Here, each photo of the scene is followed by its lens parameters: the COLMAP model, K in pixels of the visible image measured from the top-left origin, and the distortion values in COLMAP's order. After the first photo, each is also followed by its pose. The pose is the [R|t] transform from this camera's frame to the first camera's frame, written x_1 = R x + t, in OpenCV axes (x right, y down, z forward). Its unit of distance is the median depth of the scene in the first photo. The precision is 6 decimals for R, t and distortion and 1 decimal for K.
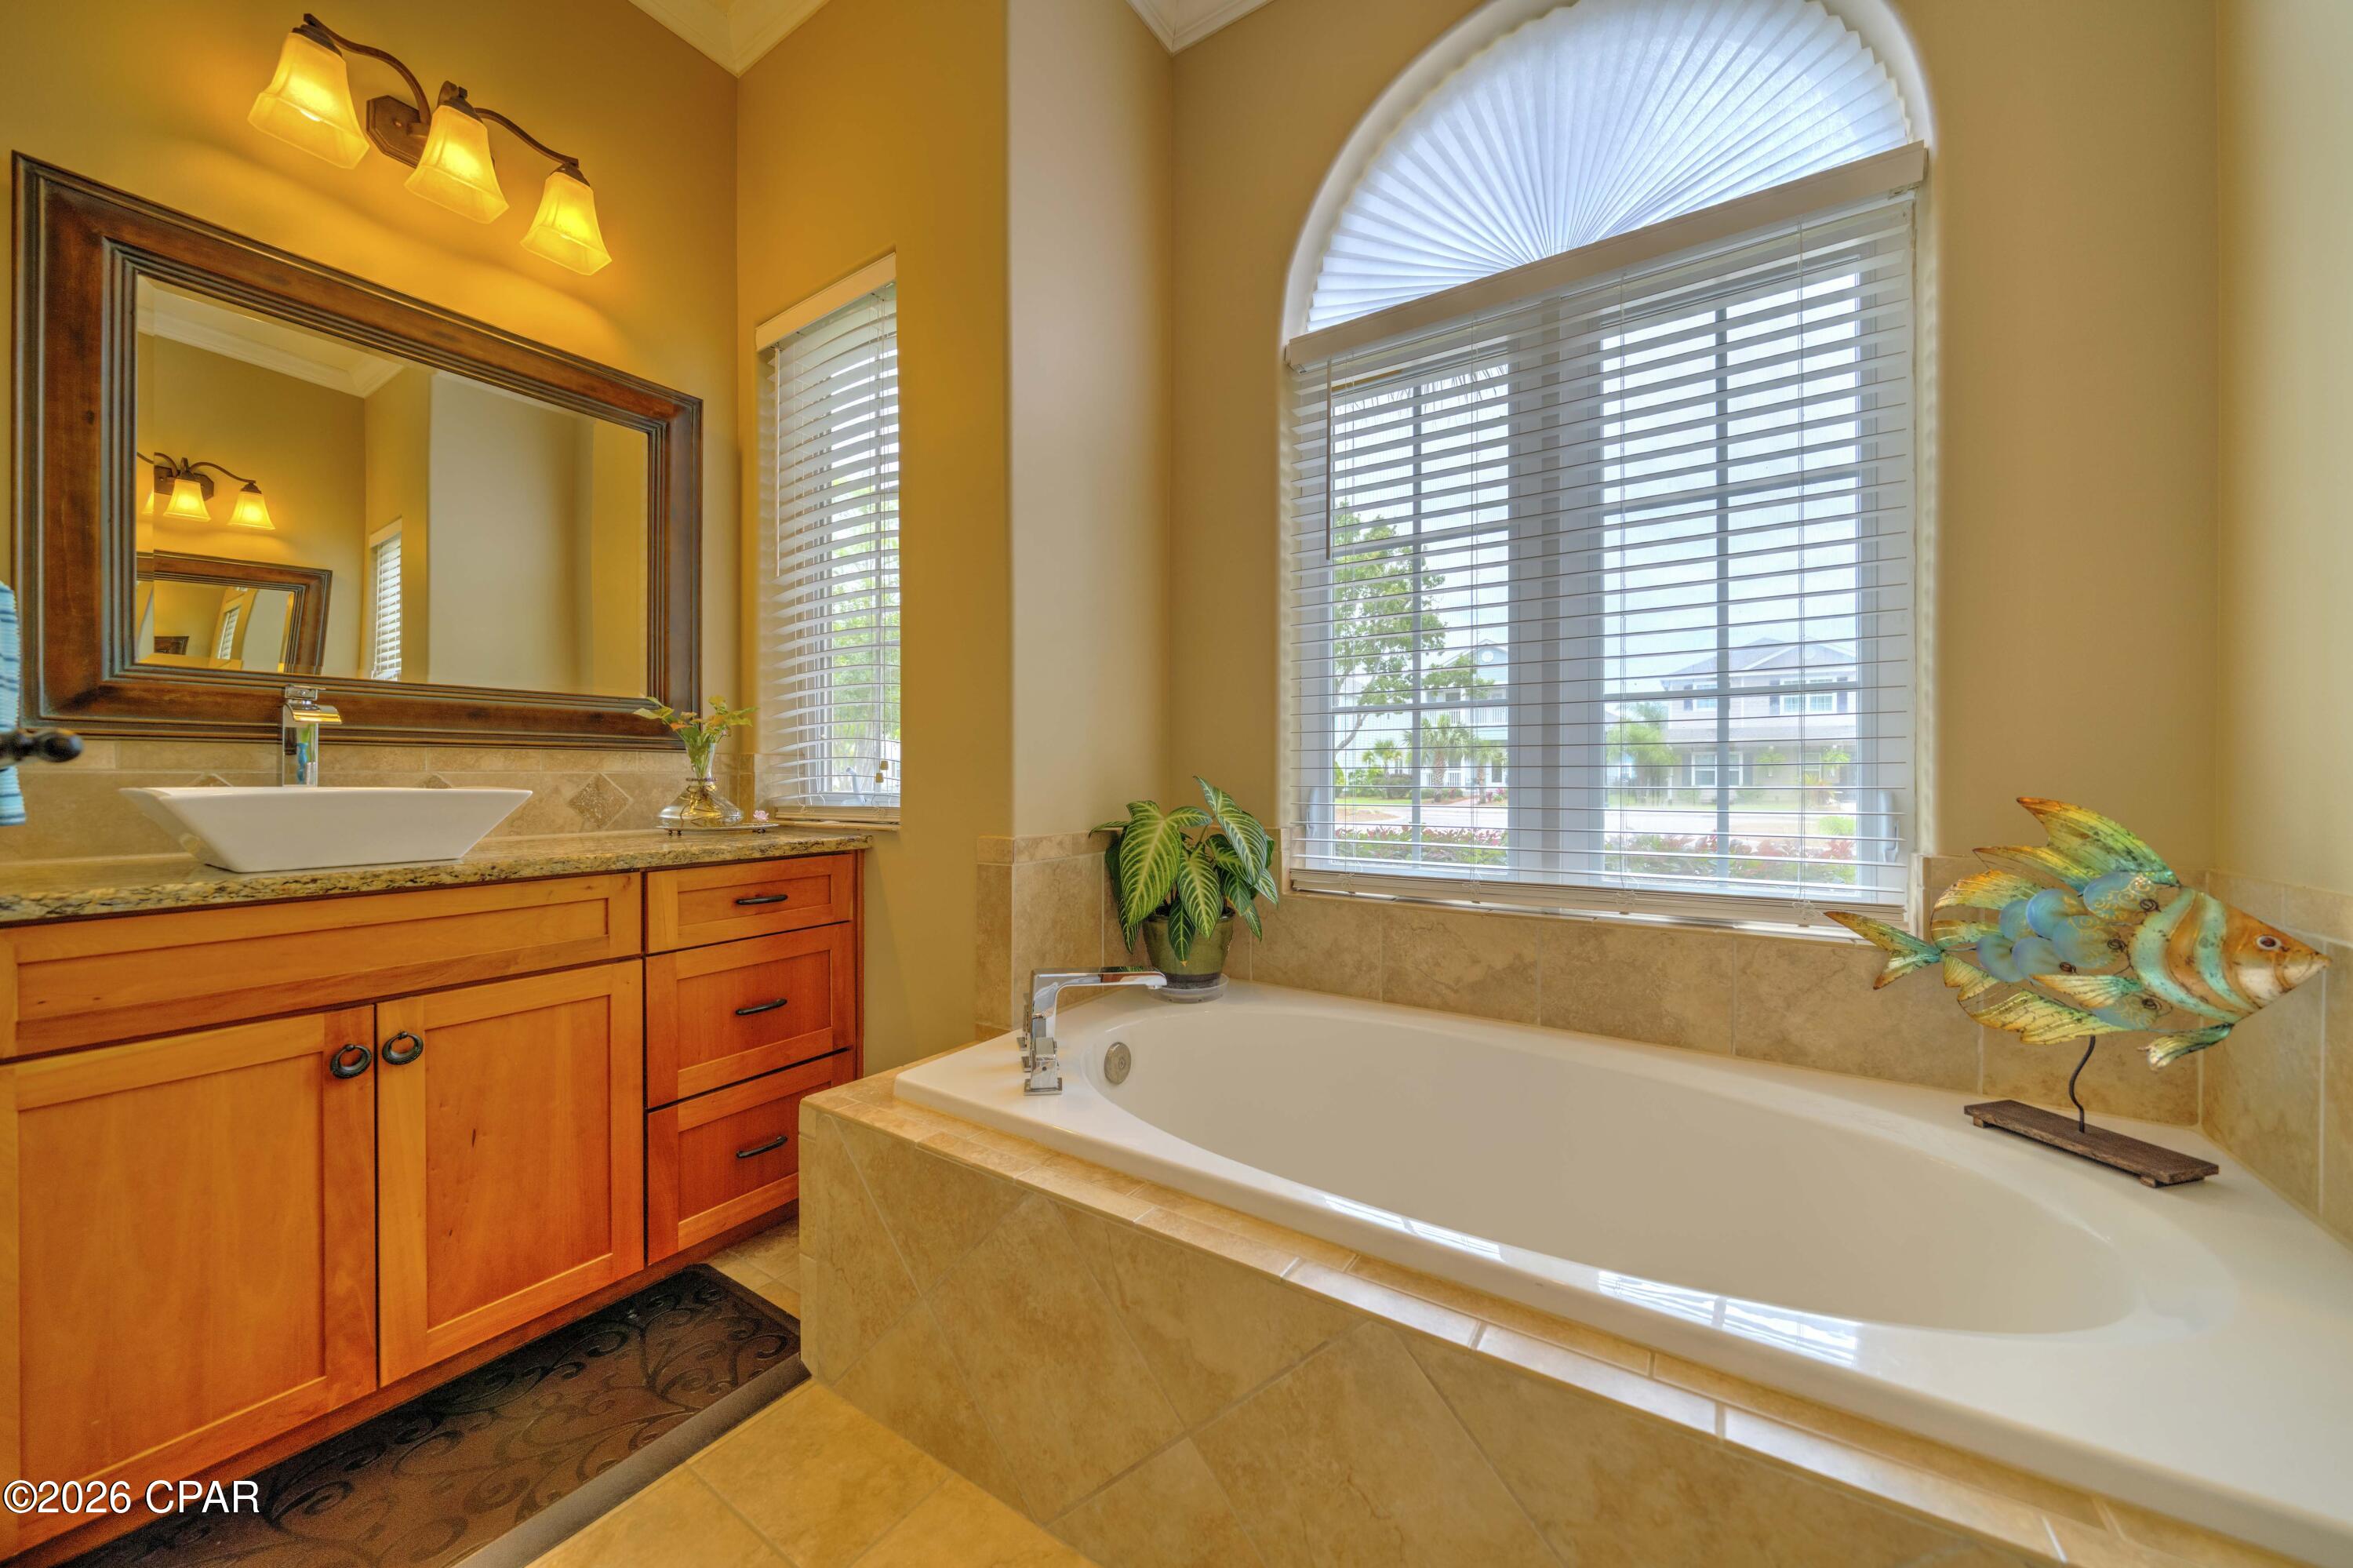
lens RADIAL K [[835.7, 0, 1168.9], [0, 835.7, 779.7], [0, 0, 1]] dist [-0.000891, 0.000063]
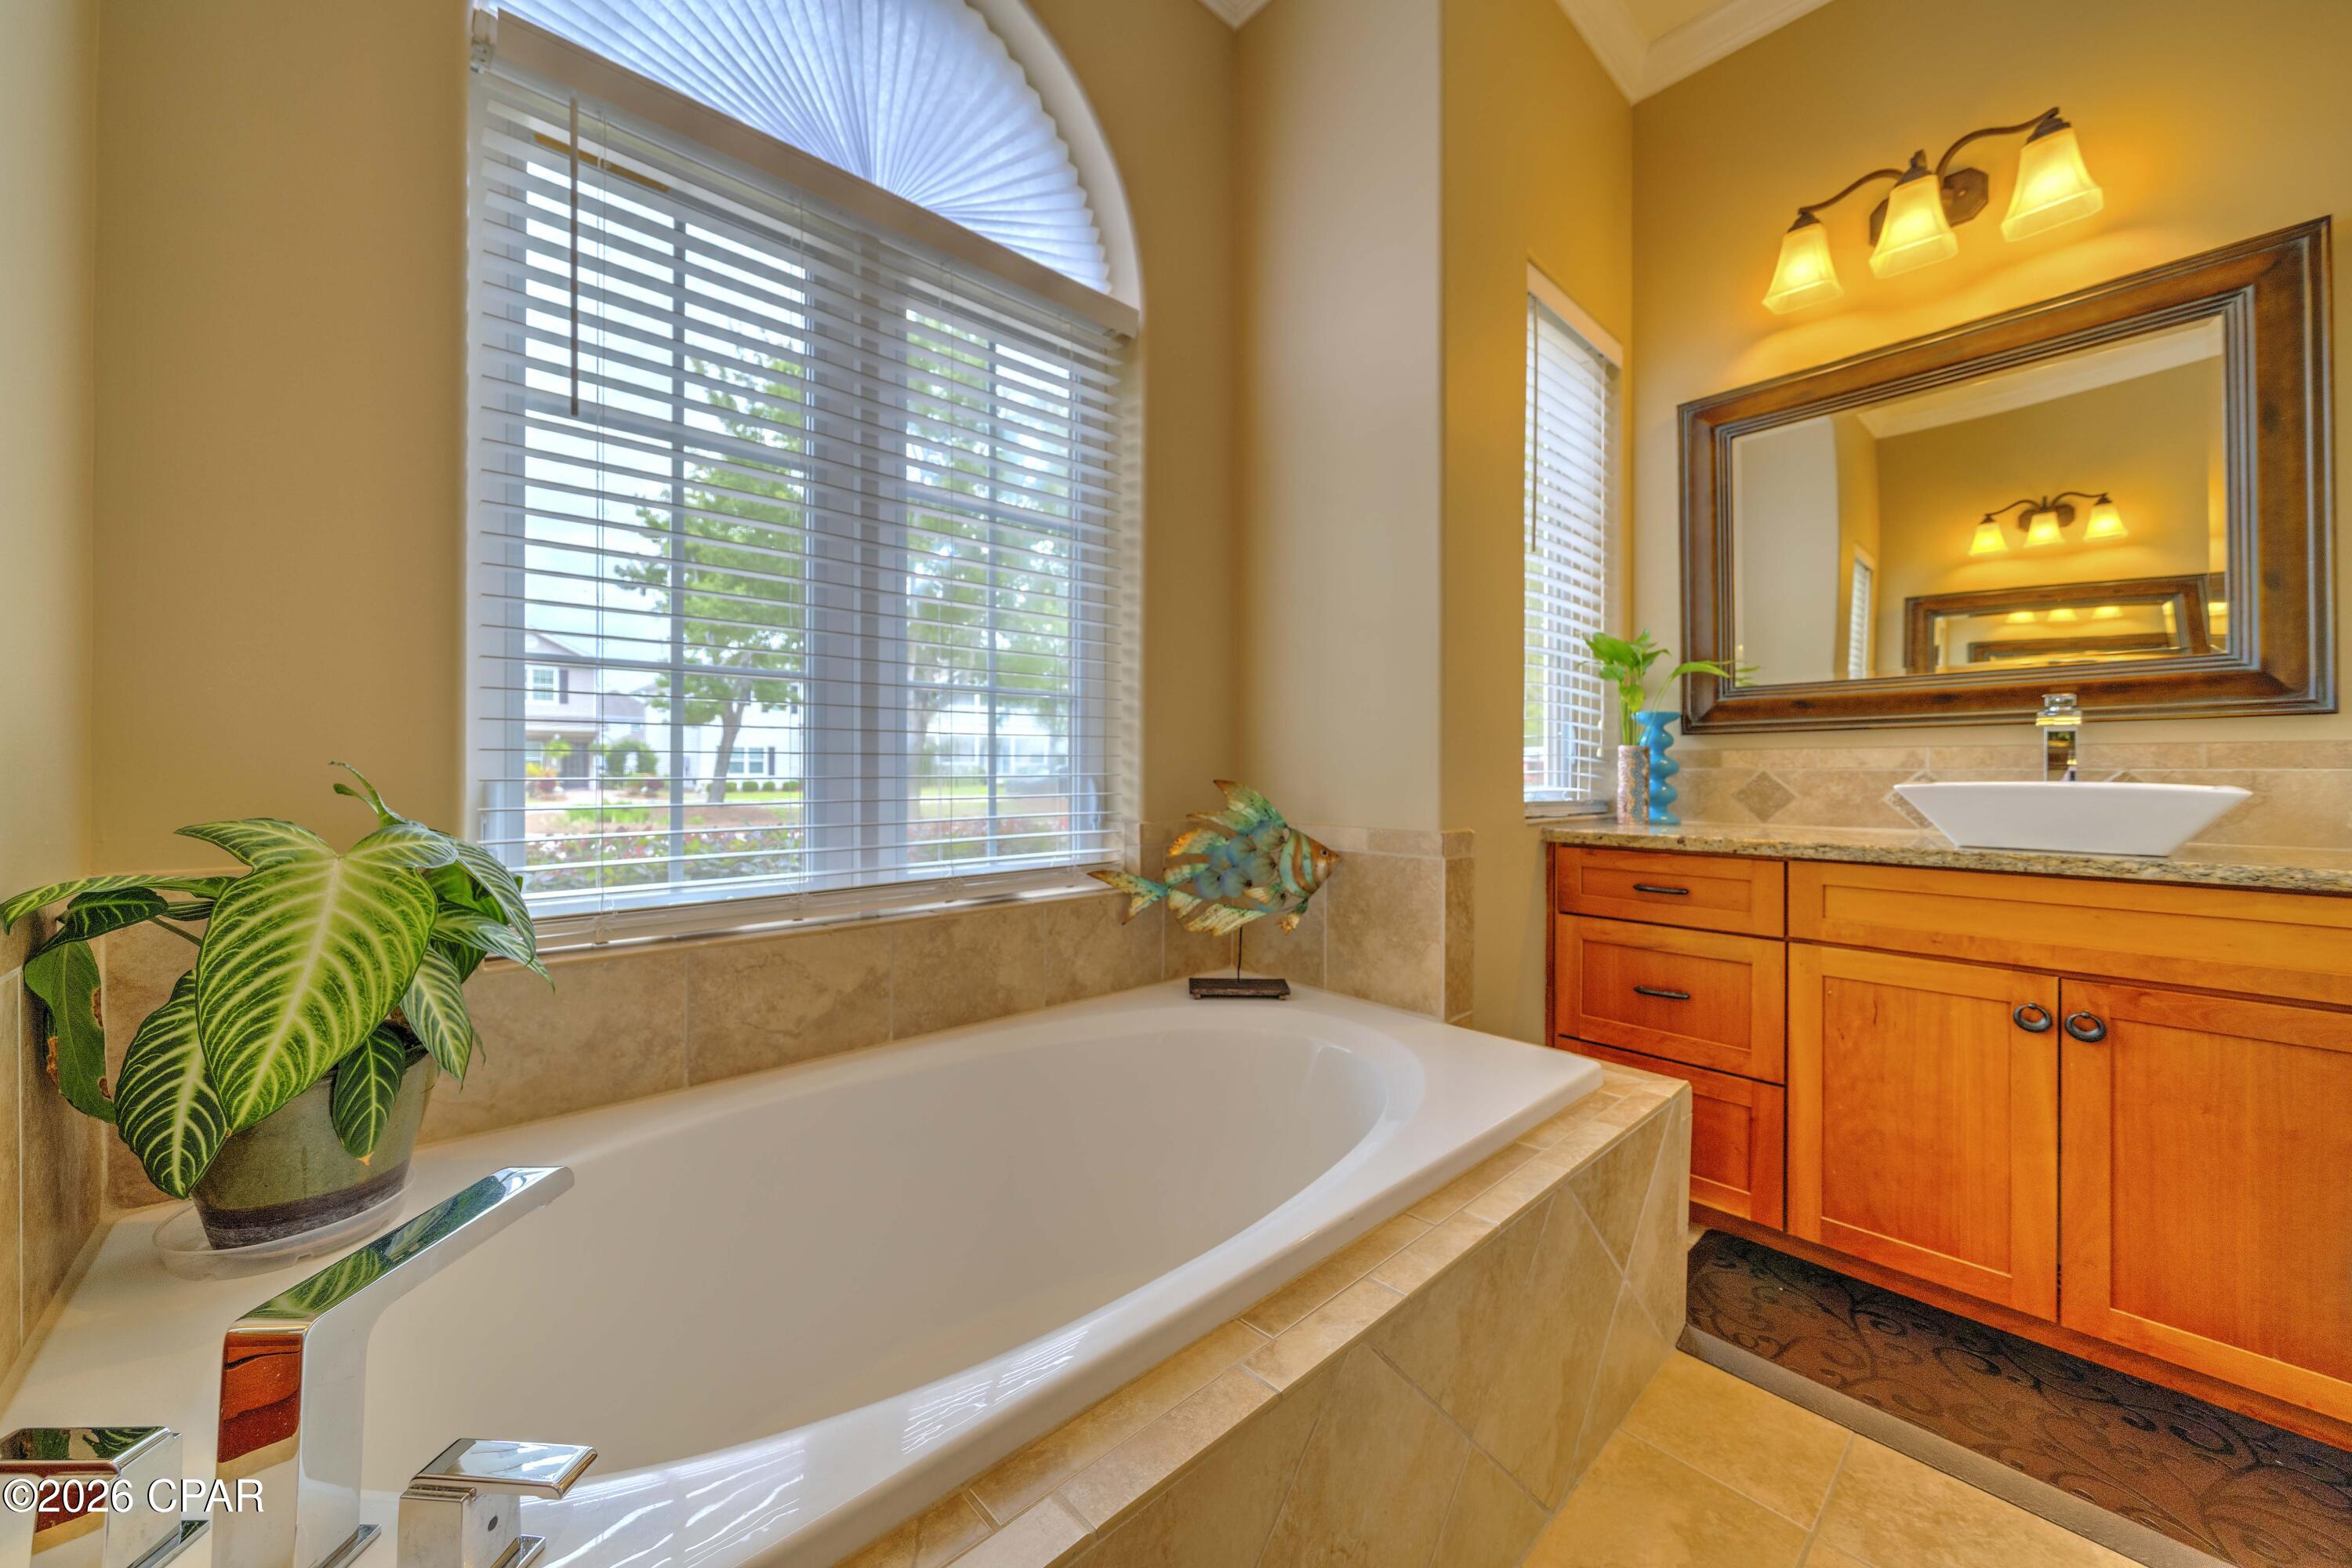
lens RADIAL K [[835.3, 0, 1168.3], [0, 835.3, 779.2], [0, 0, 1]] dist [-0.000891, 0.000063]
pose [[0.246606, -0.012375, 0.969037, -0.355544], [0.001018, 0.999921, 0.012510, 0.000814], [-0.969115, -0.002098, 0.246599, 0.494699]]
